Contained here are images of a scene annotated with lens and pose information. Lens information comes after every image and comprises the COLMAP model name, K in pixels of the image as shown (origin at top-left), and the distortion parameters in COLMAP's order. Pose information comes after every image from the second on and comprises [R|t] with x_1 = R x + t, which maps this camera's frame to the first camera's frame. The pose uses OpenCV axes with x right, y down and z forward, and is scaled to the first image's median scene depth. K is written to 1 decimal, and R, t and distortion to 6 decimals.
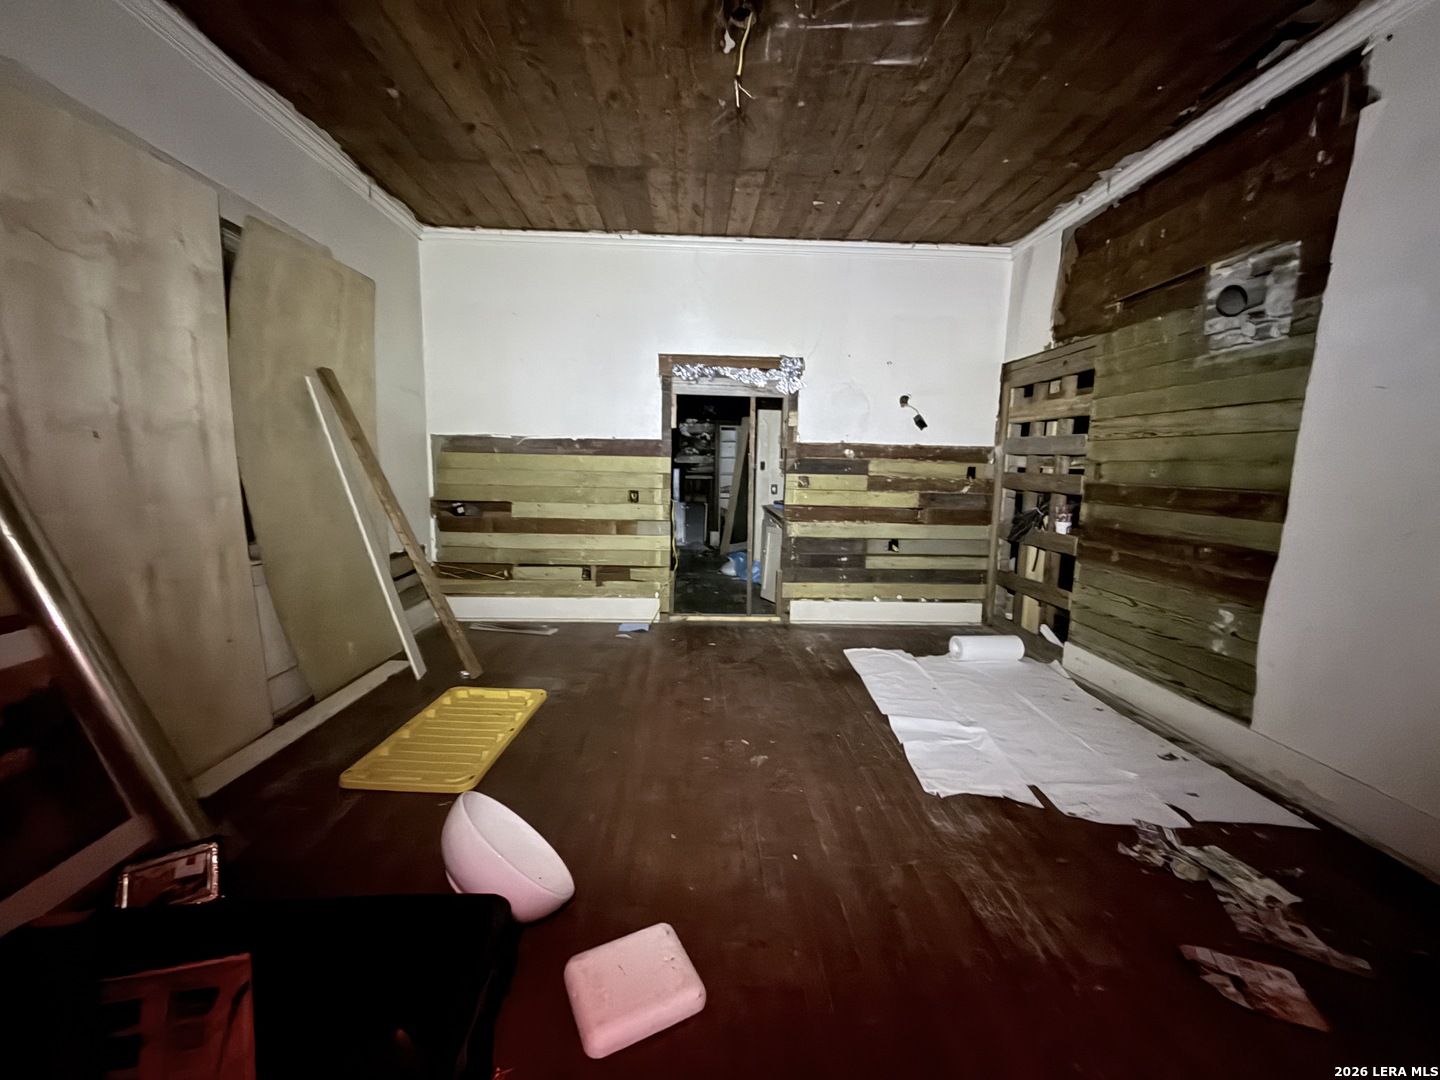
lens RADIAL K [[575.0, 0, 714.2], [0, 575.0, 539.0], [0, 0, 1]] dist [0.001923, 0.000107]
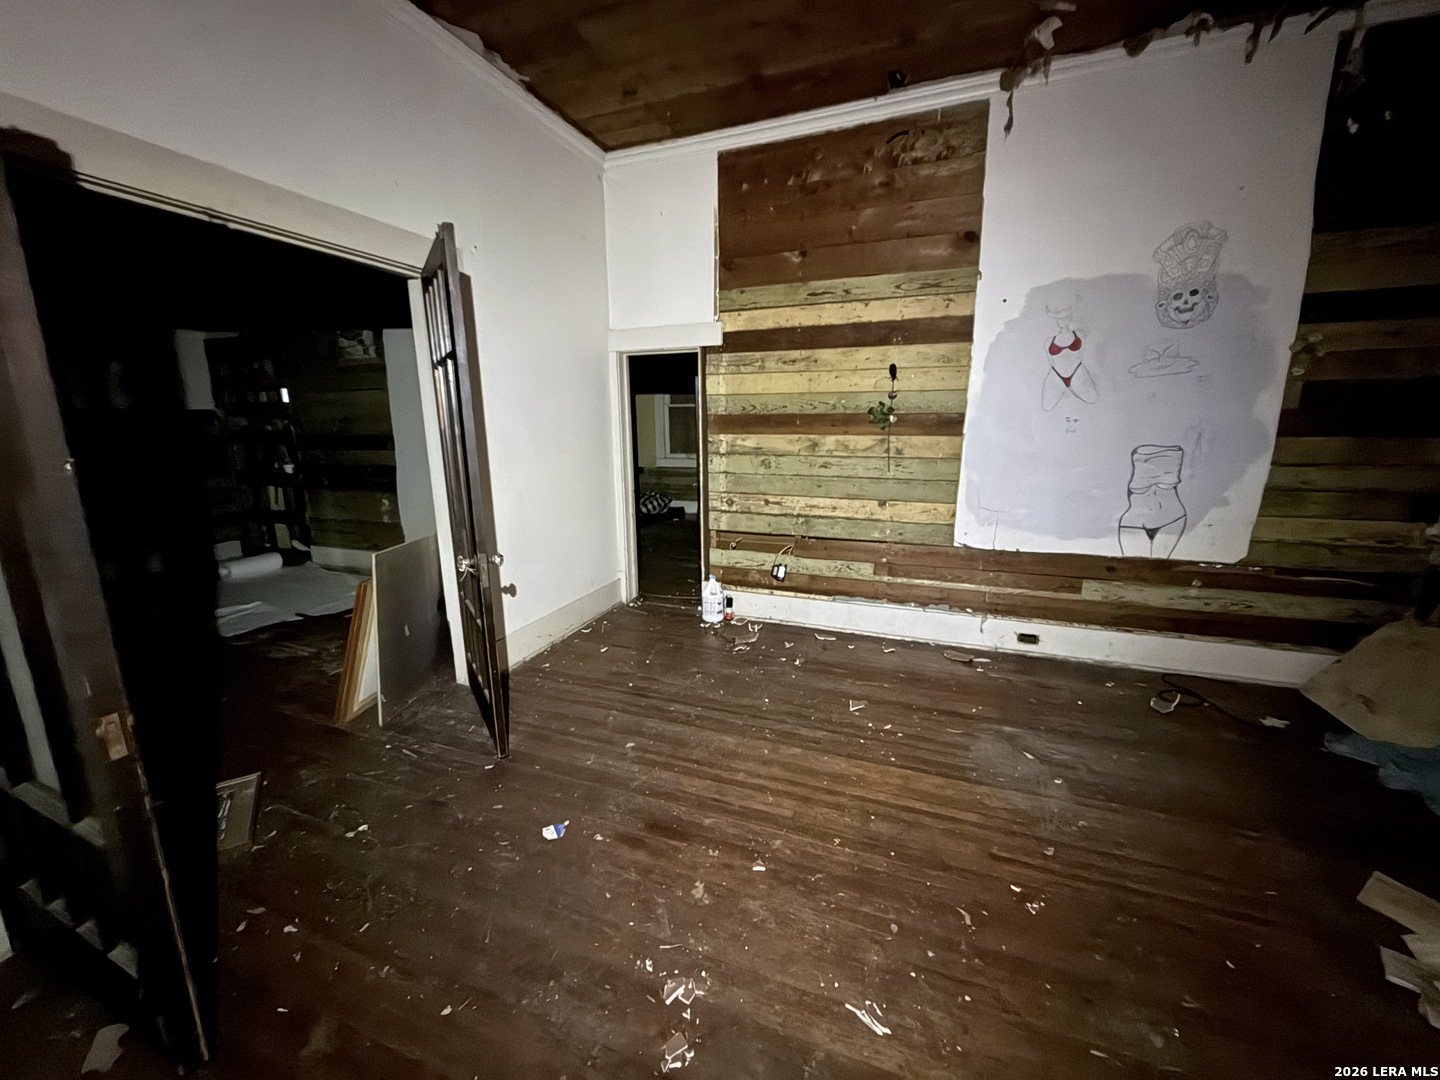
lens RADIAL K [[575.0, 0, 717.7], [0, 575.0, 545.1], [0, 0, 1]] dist [0.001923, 0.000107]
pose [[0.407304, -0.207008, 0.889523, -0.255089], [0.134730, 0.976936, 0.165659, 0.069789], [-0.903300, 0.052372, 0.425800, -0.527603]]
